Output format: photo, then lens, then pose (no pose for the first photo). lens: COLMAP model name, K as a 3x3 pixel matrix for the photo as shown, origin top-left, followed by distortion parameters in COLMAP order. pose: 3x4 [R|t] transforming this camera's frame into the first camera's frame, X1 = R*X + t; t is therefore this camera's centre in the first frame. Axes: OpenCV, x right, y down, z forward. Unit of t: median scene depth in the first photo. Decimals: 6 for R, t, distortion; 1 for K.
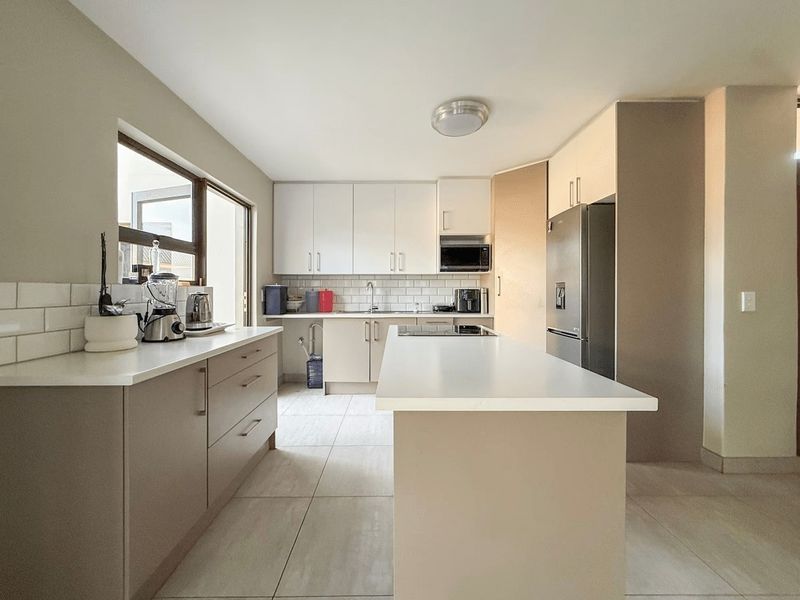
lens RADIAL K [[325.0, 0, 399.2], [0, 325.0, 293.8], [0, 0, 1]] dist [-0.004312, -0.000918]
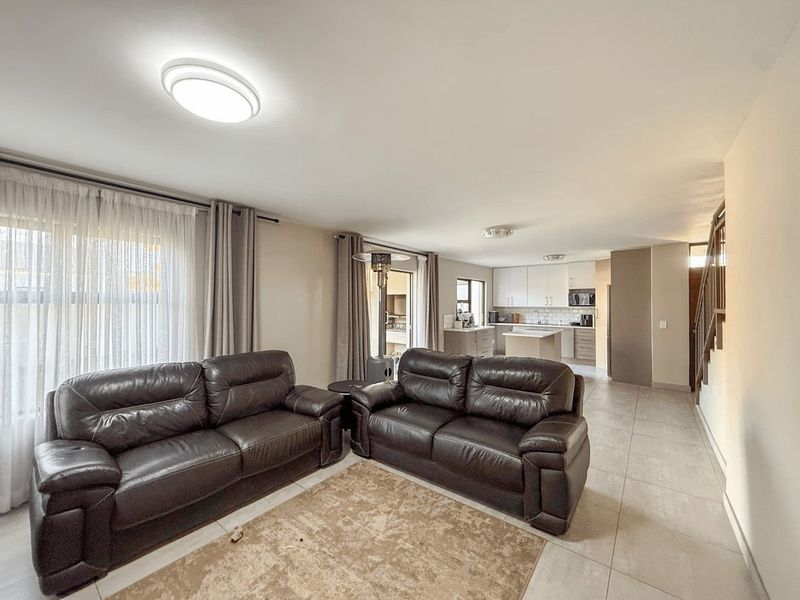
lens RADIAL K [[322.4, 0, 389.4], [0, 322.4, 315.8], [0, 0, 1]] dist [0.002693, 0.000249]
pose [[0.760216, 0.025928, -0.649153, 0.610970], [-0.006706, 0.999463, 0.032066, -0.066131], [0.649636, -0.020024, 0.759982, -1.383579]]
